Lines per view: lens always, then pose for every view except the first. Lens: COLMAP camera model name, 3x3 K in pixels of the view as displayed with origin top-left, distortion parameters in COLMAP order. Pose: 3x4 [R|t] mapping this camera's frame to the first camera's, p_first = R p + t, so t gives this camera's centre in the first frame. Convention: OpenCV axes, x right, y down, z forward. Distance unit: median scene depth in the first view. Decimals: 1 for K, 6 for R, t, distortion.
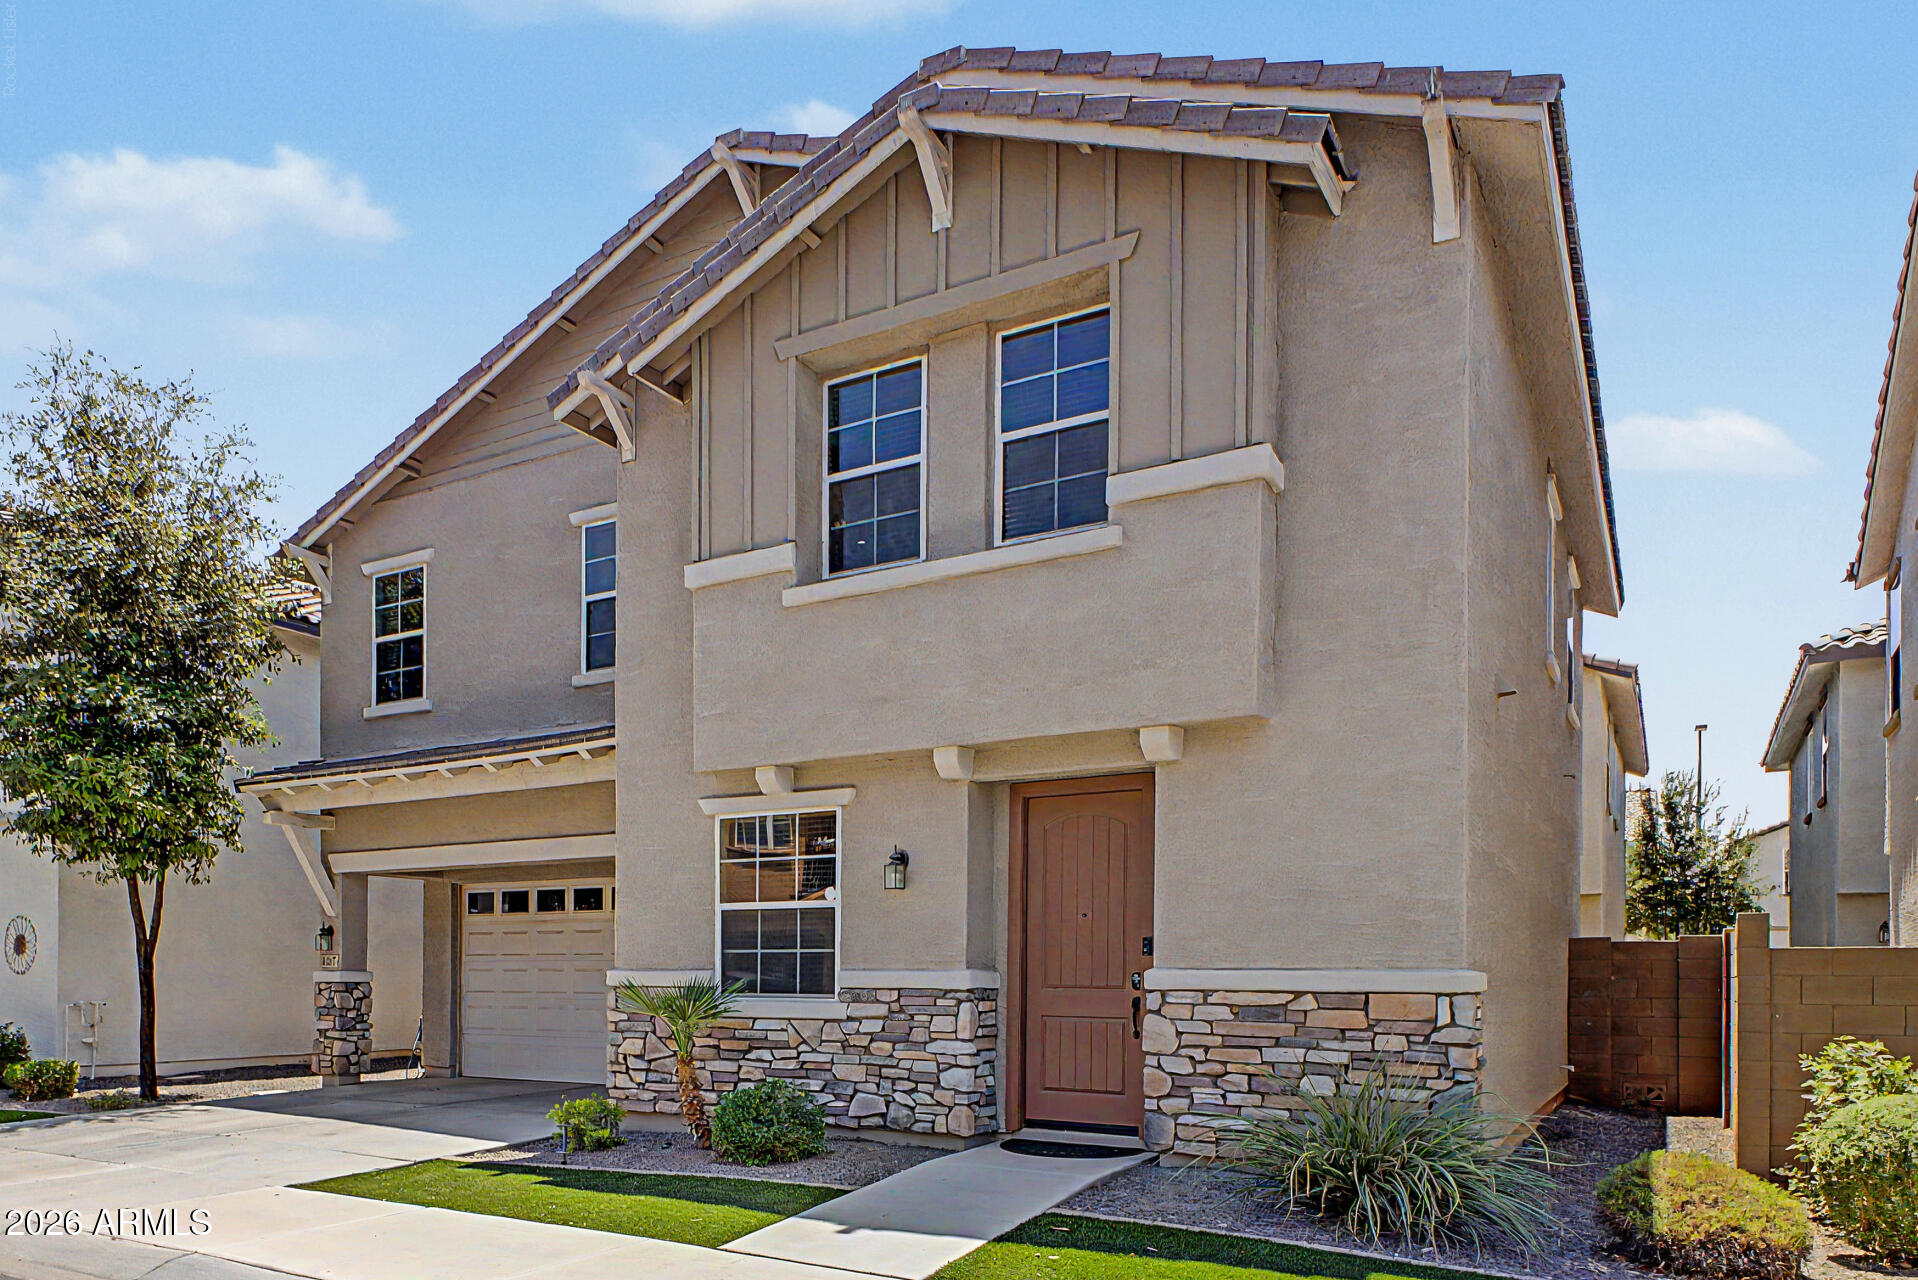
lens RADIAL K [[760.0, 0, 958.0], [0, 760.0, 632.0], [0, 0, 1]] dist [0.012718, -0.000228]
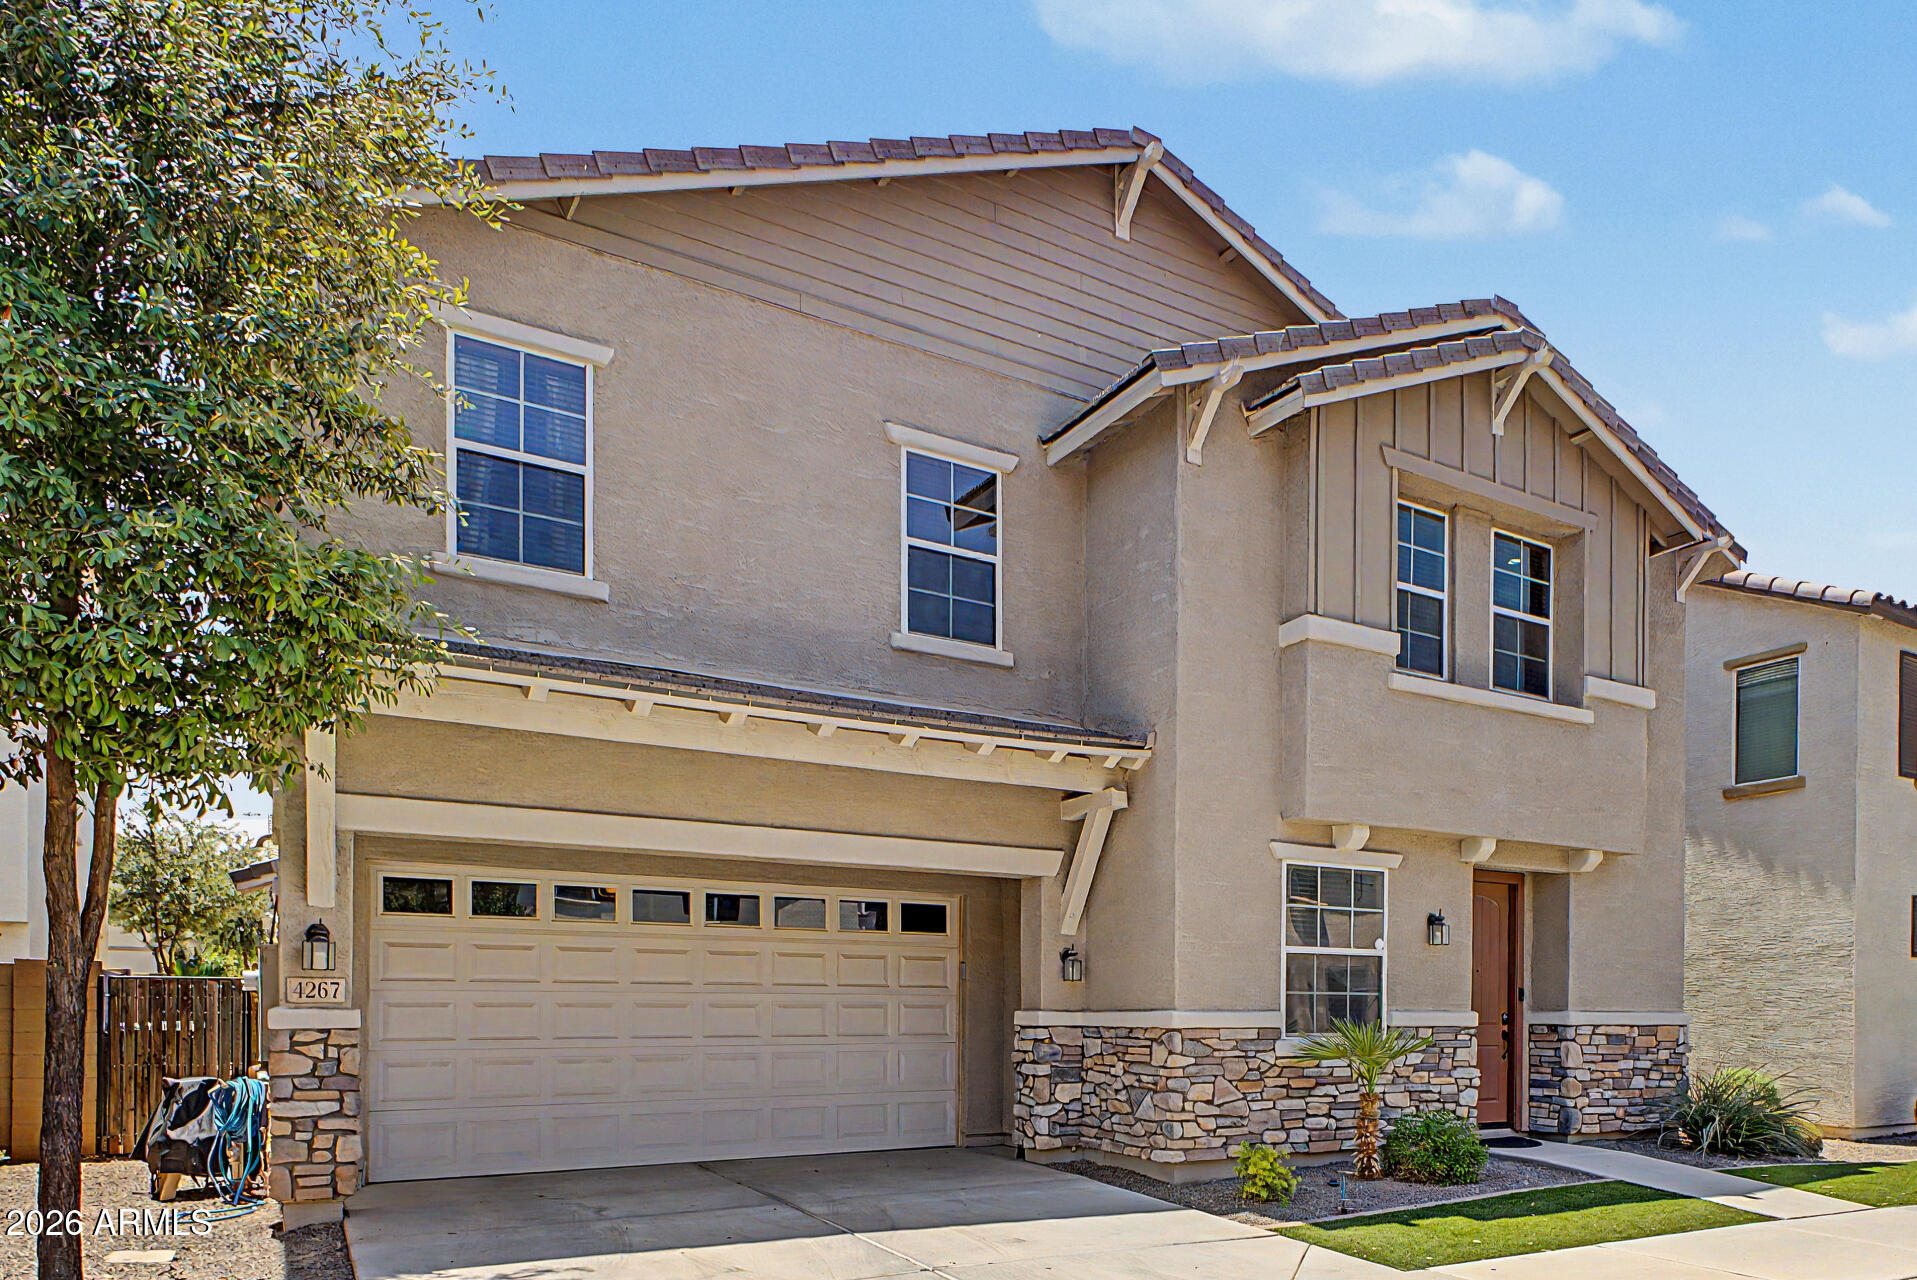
lens RADIAL K [[772.5, 0, 956.9], [0, 772.5, 652.3], [0, 0, 1]] dist [0.009613, -0.000187]
pose [[0.736100, 0.278898, 0.616743, -1.448102], [-0.277841, 0.955364, -0.100417, 0.214209], [-0.617221, -0.097440, 0.780733, 0.515576]]
